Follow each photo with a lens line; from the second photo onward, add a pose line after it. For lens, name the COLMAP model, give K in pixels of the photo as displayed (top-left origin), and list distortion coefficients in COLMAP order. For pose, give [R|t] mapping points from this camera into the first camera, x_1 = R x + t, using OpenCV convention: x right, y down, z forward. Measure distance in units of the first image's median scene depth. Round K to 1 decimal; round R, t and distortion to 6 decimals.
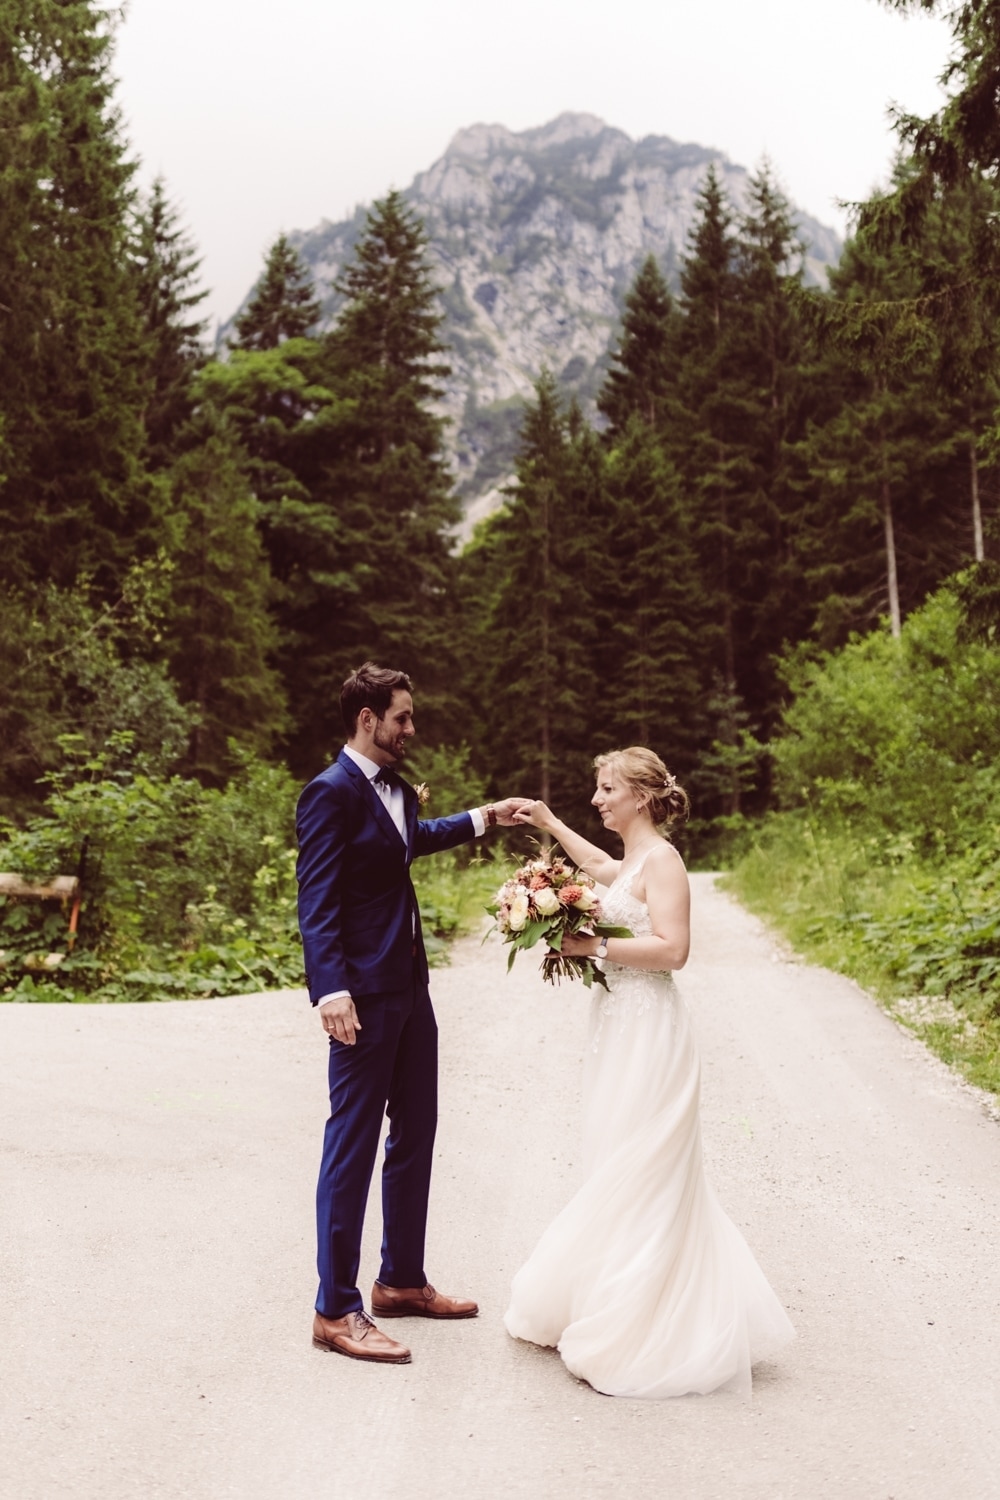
lens RADIAL K [[1486.4, 0, 546.1], [0, 1486.4, 656.2], [0, 0, 1]] dist [0.014009, -0.010550]
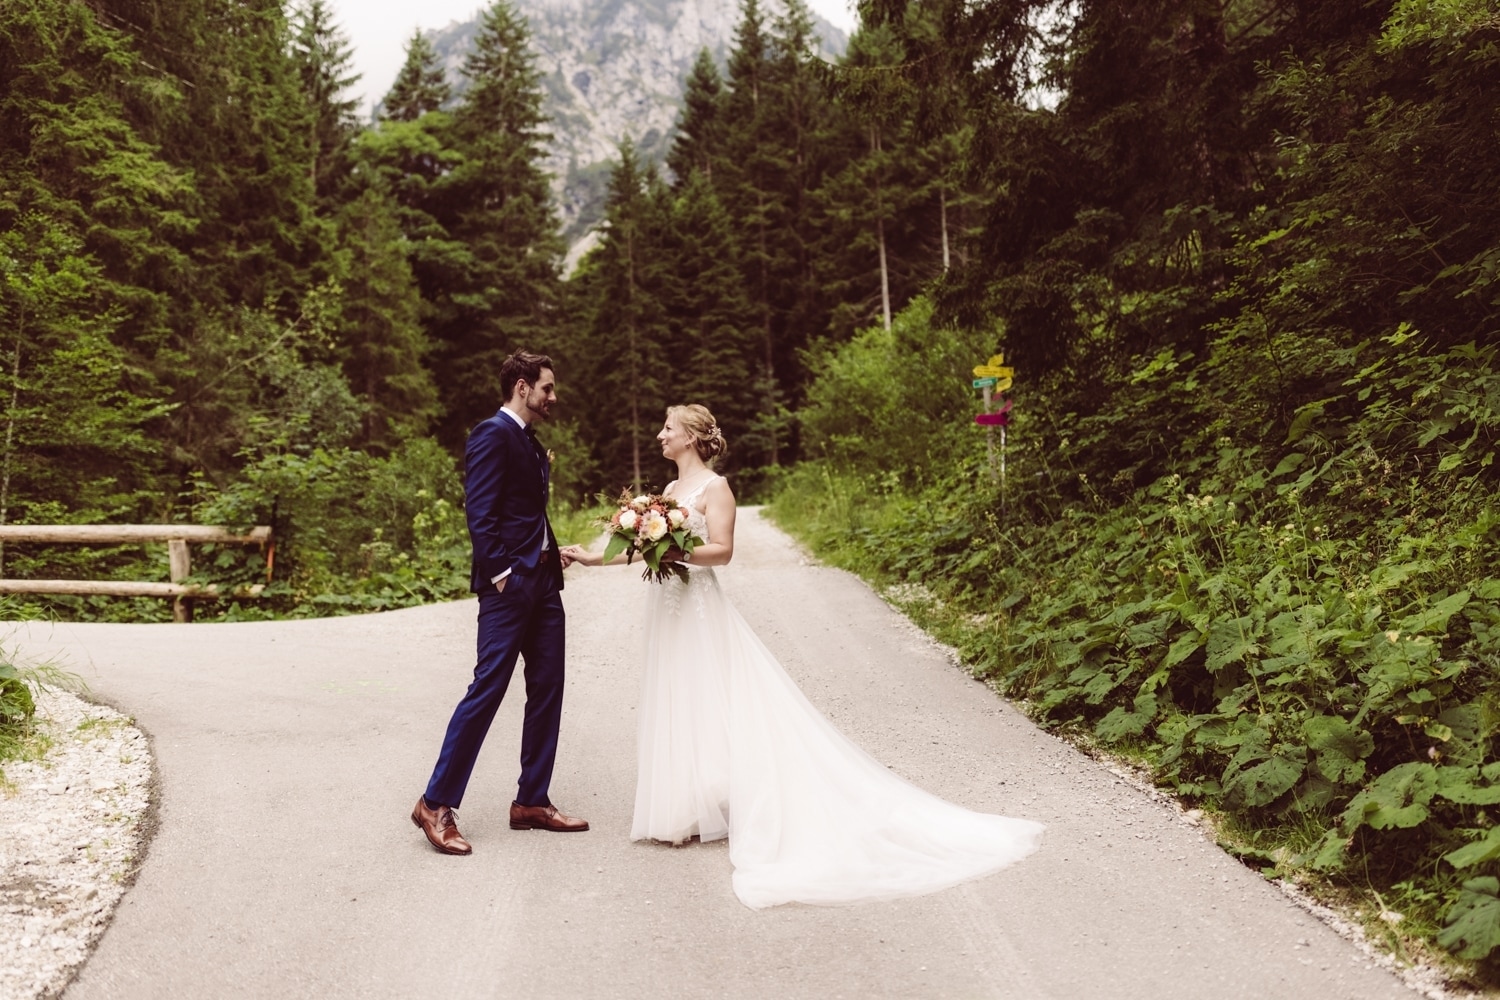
lens RADIAL K [[1486.4, 0, 740.3], [0, 1486.4, 466.8], [0, 0, 1]] dist [0.014009, -0.010550]
pose [[0.990170, -0.039070, 0.134303, -0.087073], [0.016939, 0.986623, 0.162134, -0.112879], [-0.138841, -0.158265, 0.977586, -0.336189]]
